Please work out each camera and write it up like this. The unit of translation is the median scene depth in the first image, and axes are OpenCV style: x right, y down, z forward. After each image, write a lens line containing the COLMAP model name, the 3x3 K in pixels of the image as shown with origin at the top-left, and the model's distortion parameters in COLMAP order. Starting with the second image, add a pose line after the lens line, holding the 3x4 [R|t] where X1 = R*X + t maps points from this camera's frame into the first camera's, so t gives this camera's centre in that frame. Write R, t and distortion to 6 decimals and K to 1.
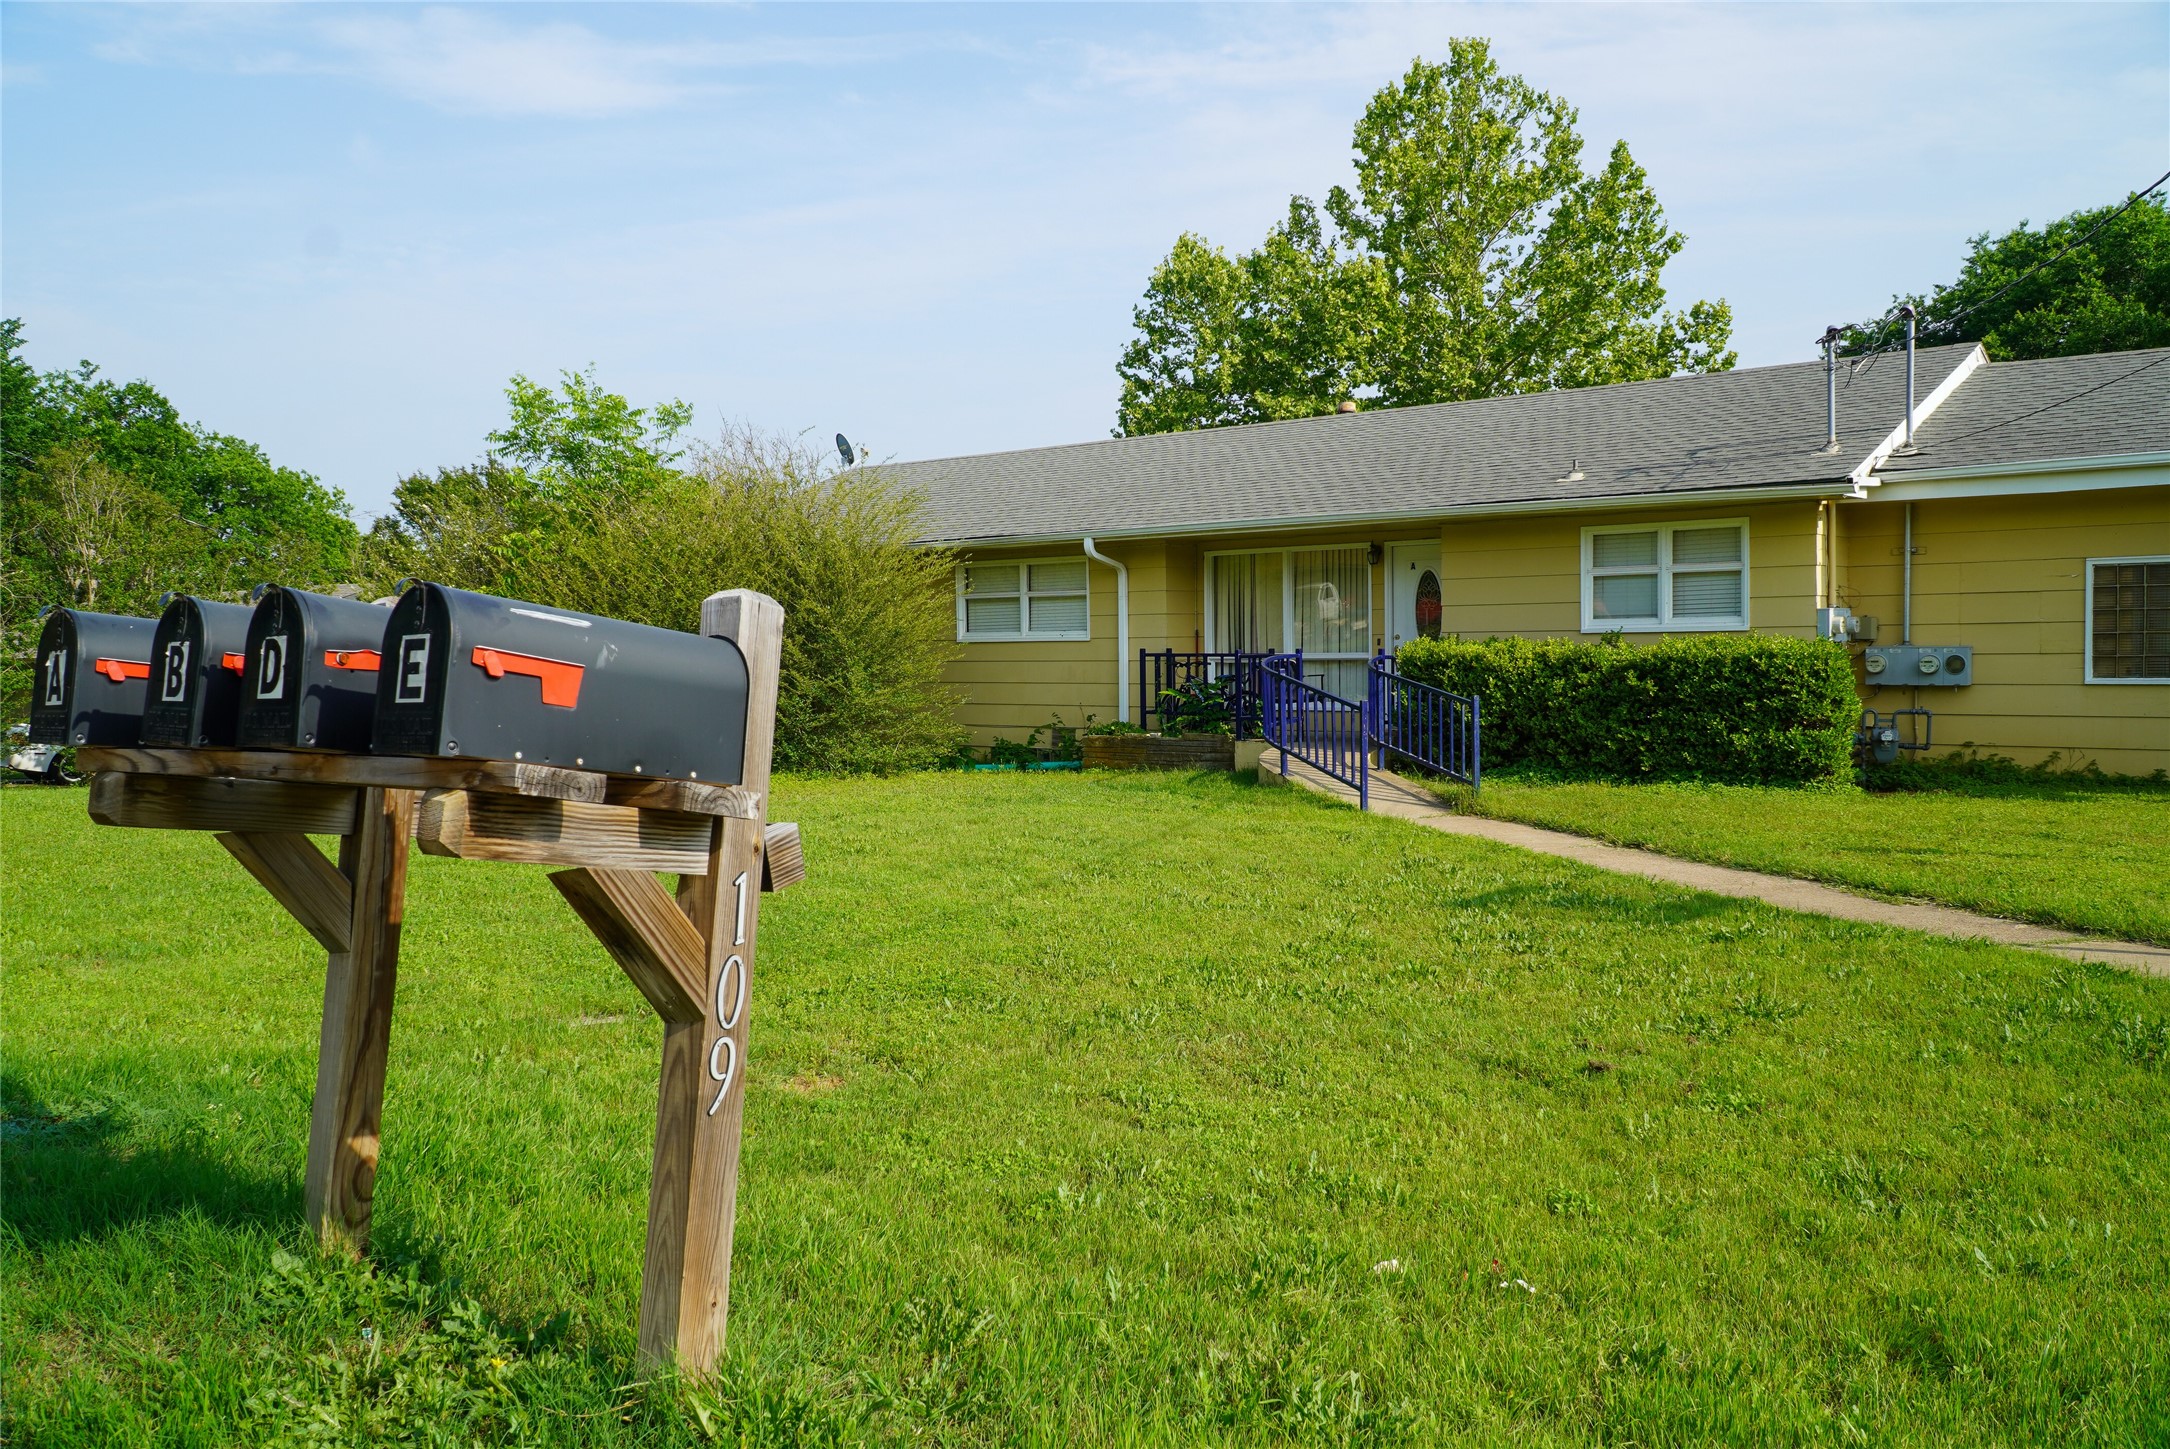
lens RADIAL K [[1712.9, 0, 1080.0], [0, 1712.9, 711.8], [0, 0, 1]] dist [-0.008685, 0.012082]
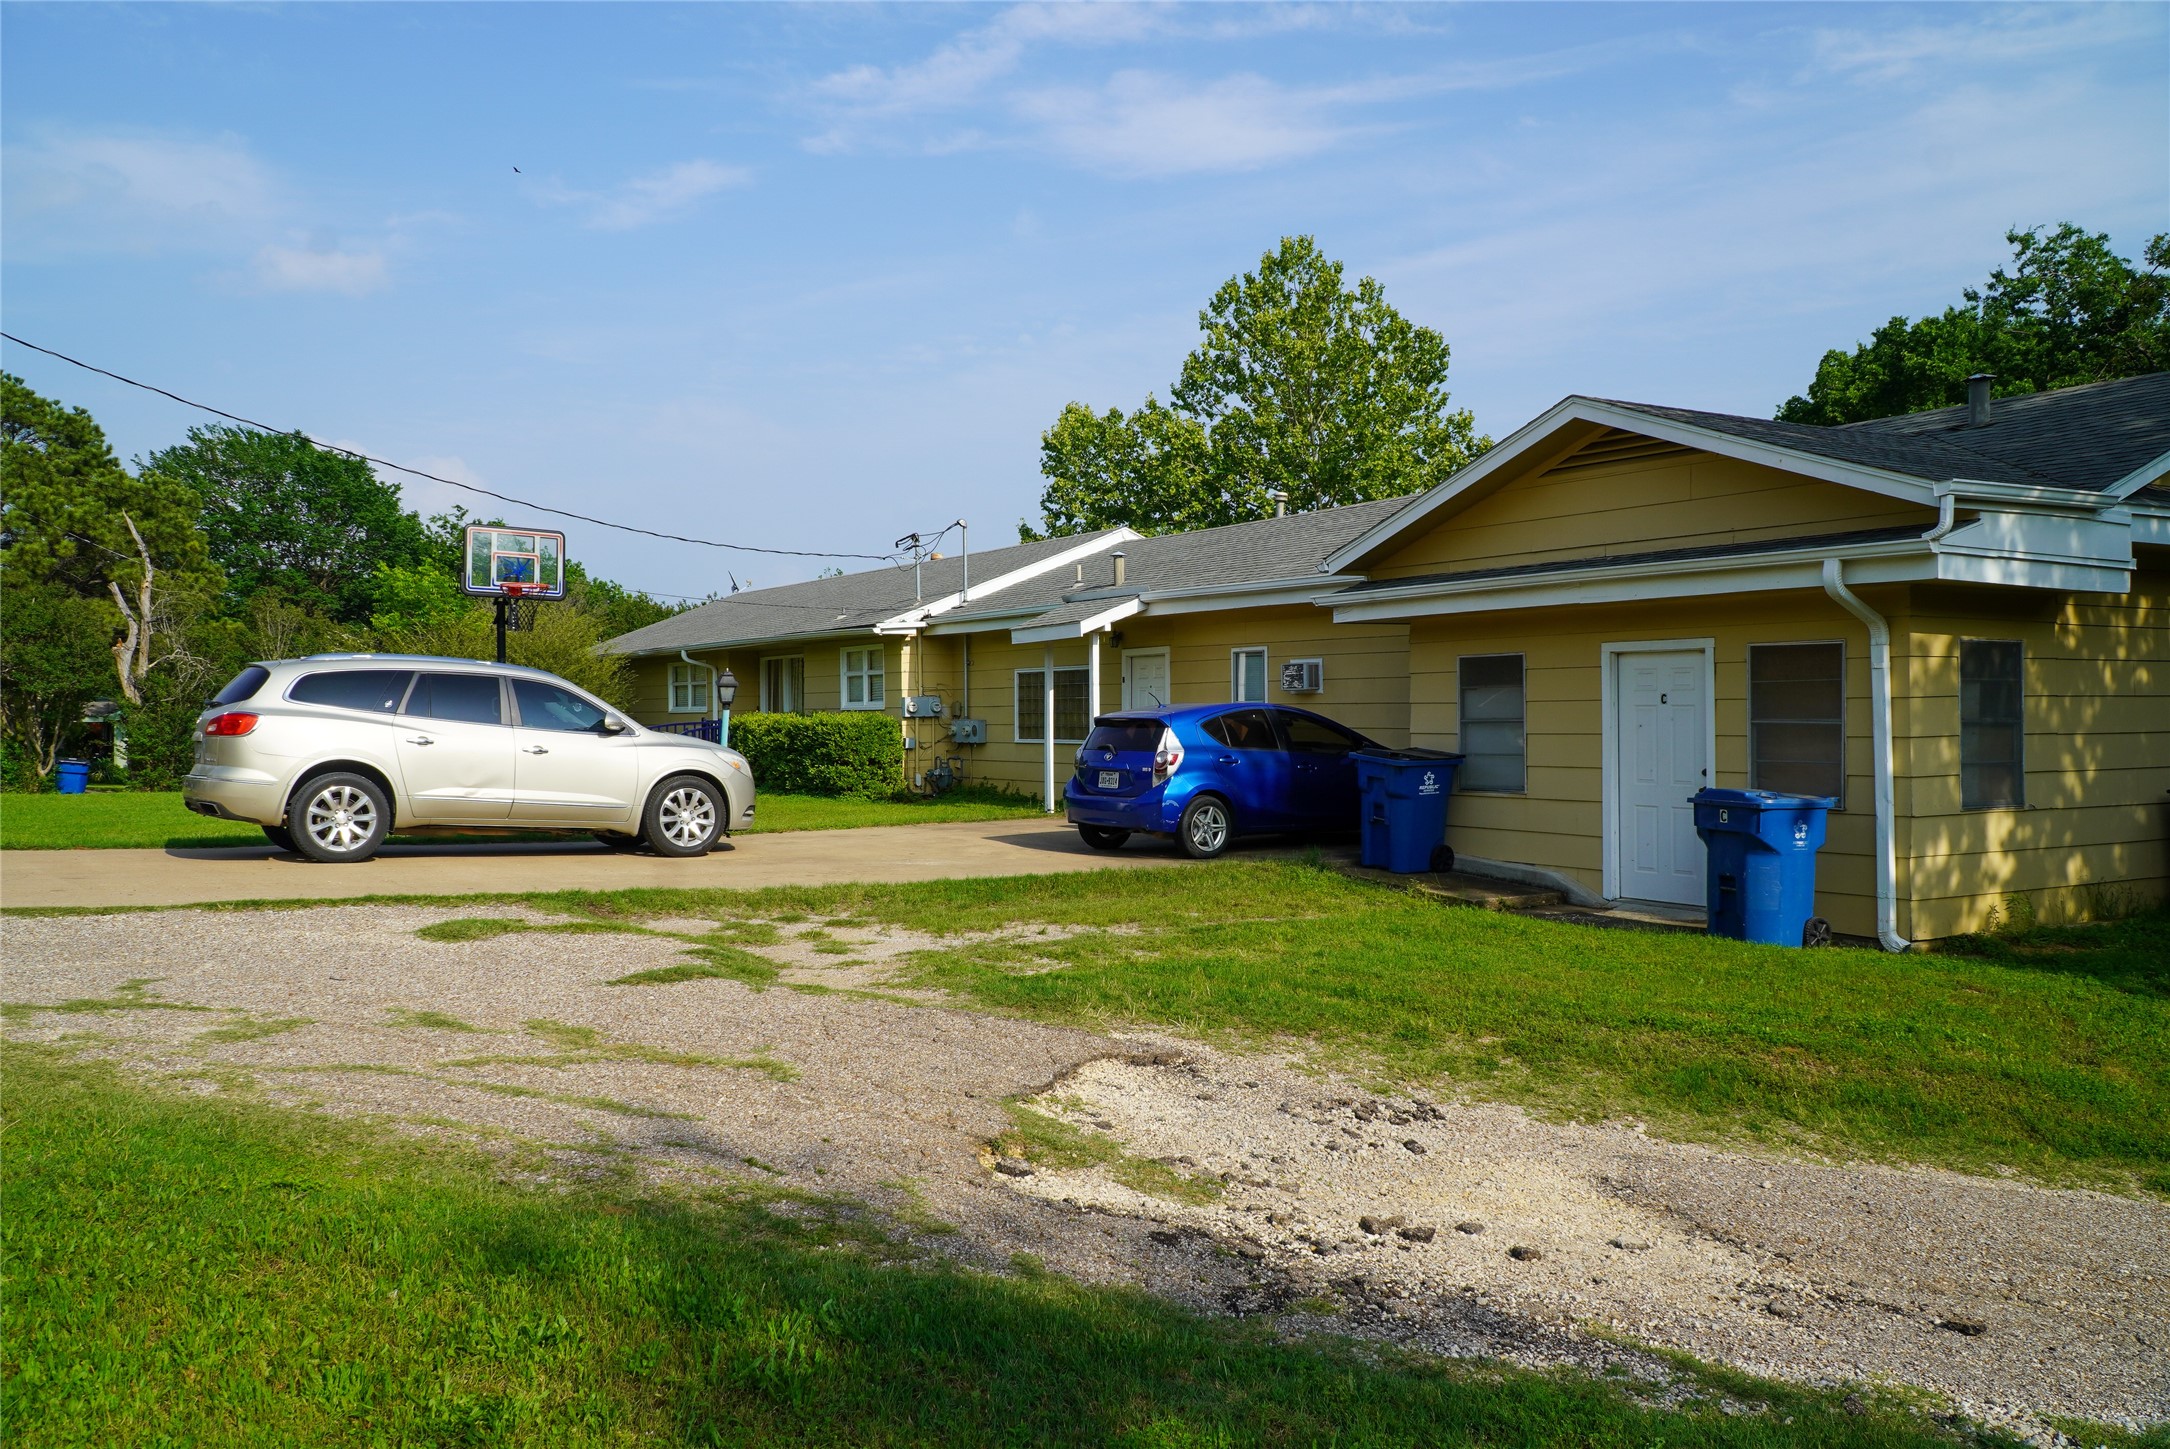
lens RADIAL K [[1712.9, 0, 1070.5], [0, 1712.9, 721.8], [0, 0, 1]] dist [-0.008685, 0.012082]
pose [[0.950650, 0.007865, -0.310165, 0.873217], [-0.017670, 0.999429, -0.028813, 0.008559], [0.309761, 0.032871, 0.950246, -0.457795]]
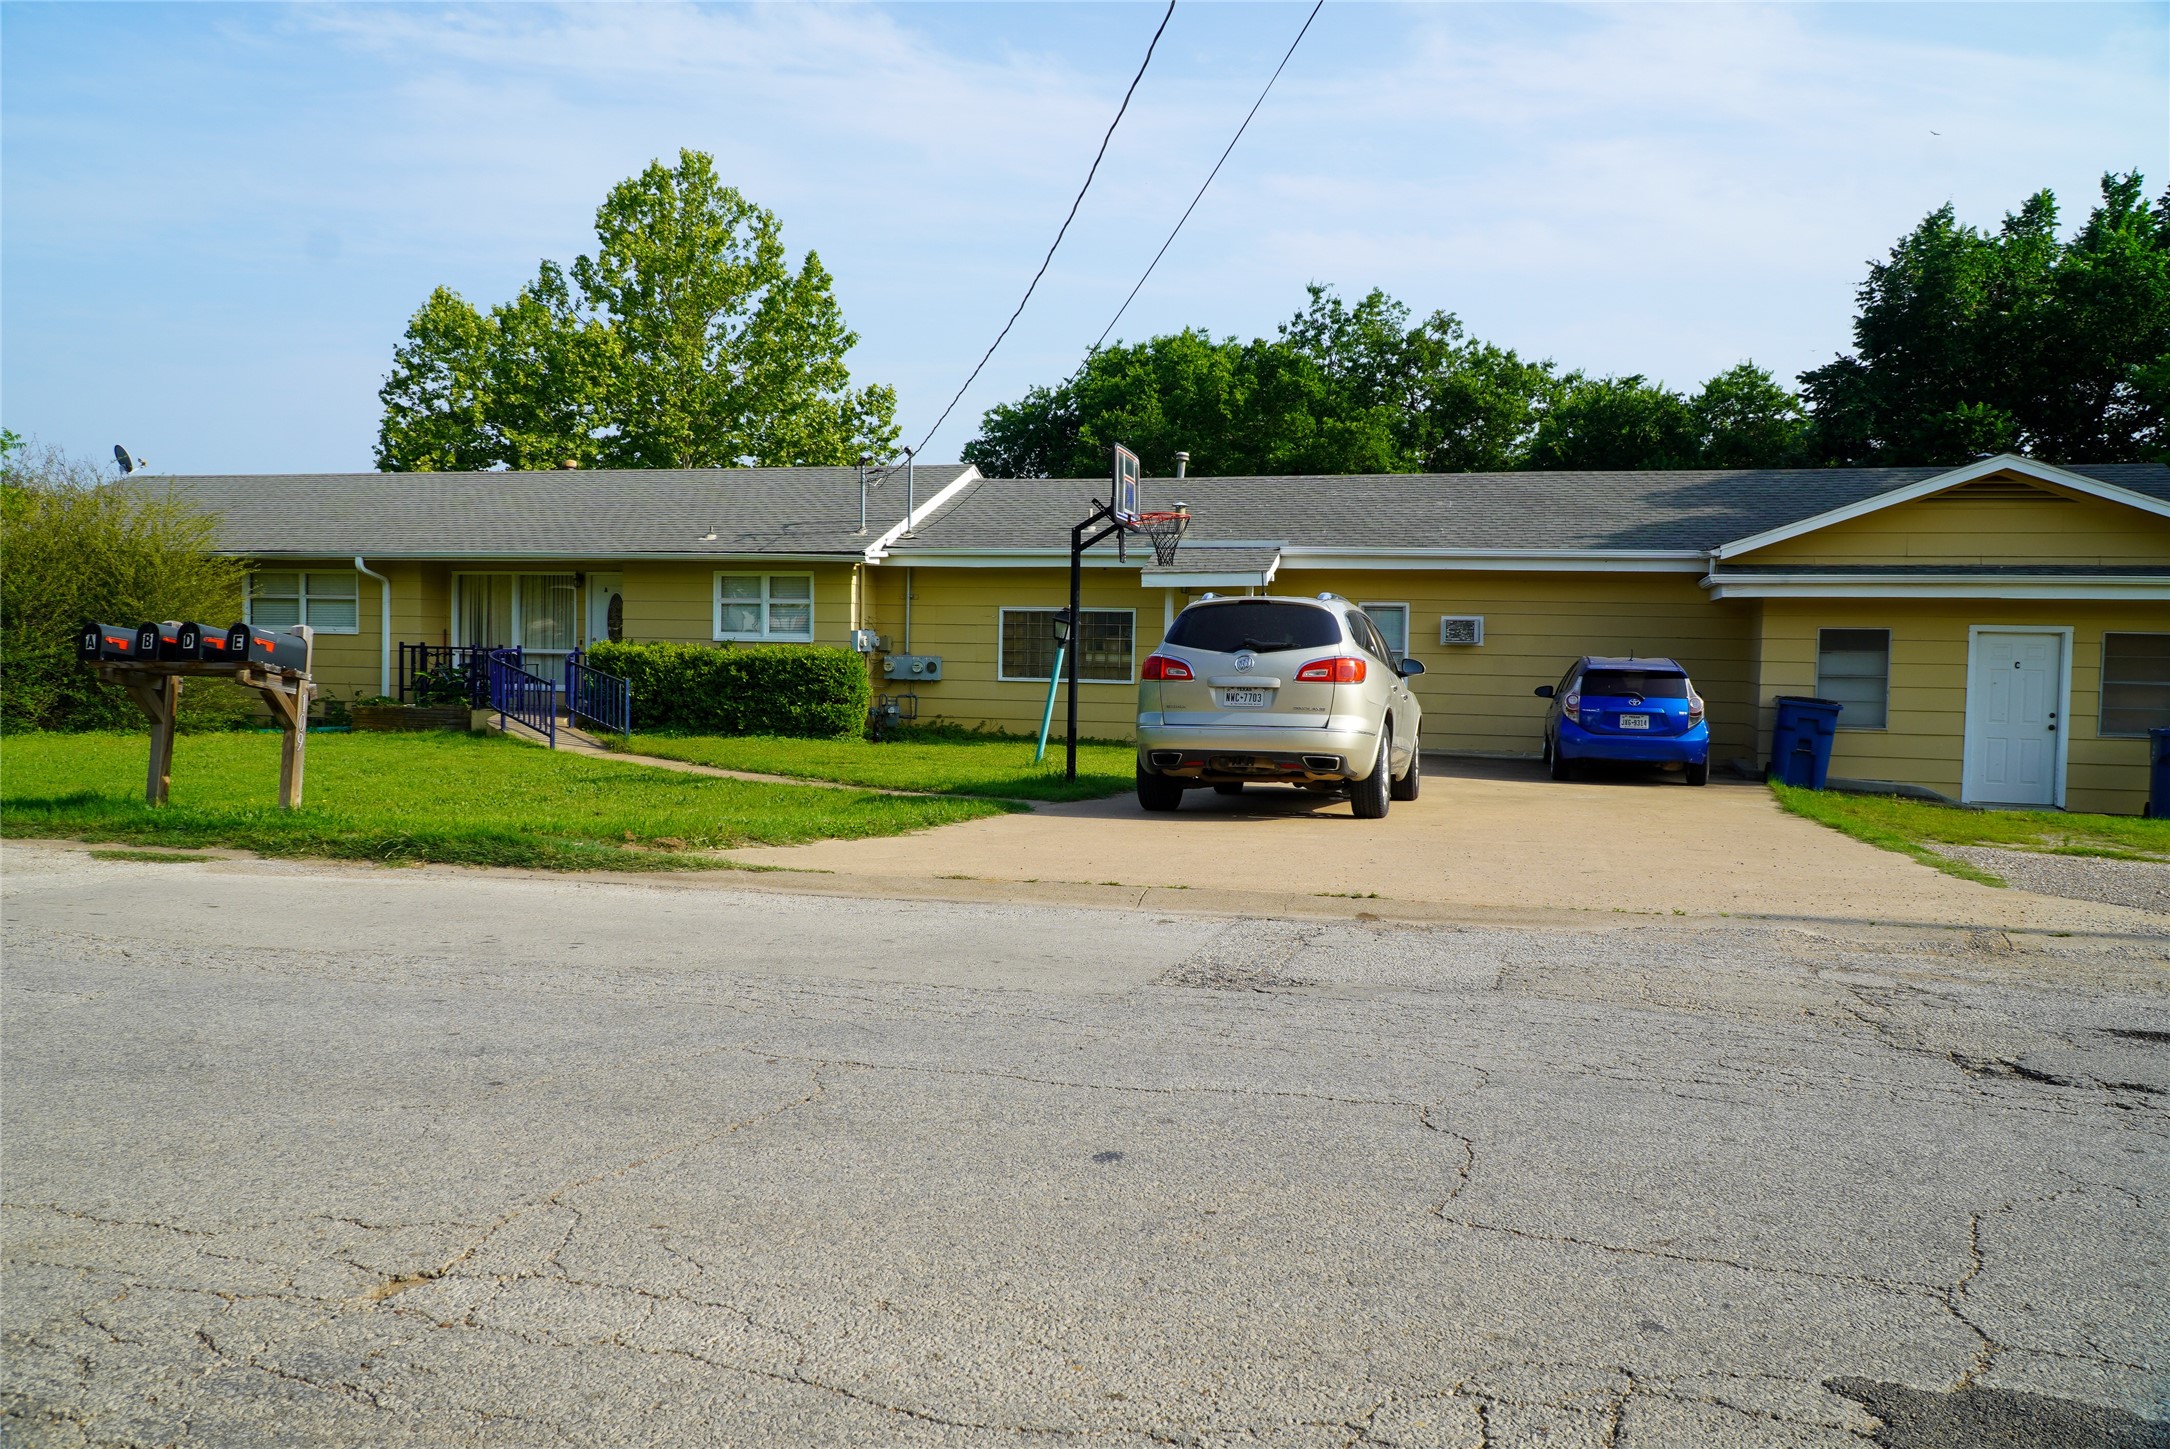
lens RADIAL K [[1712.9, 0, 1080.4], [0, 1712.9, 706.6], [0, 0, 1]] dist [-0.008685, 0.012082]
pose [[0.913488, 0.016756, 0.406520, -0.021308], [-0.014881, 0.999859, -0.007774, 0.016047], [-0.406593, 0.001052, 0.913609, -0.435875]]
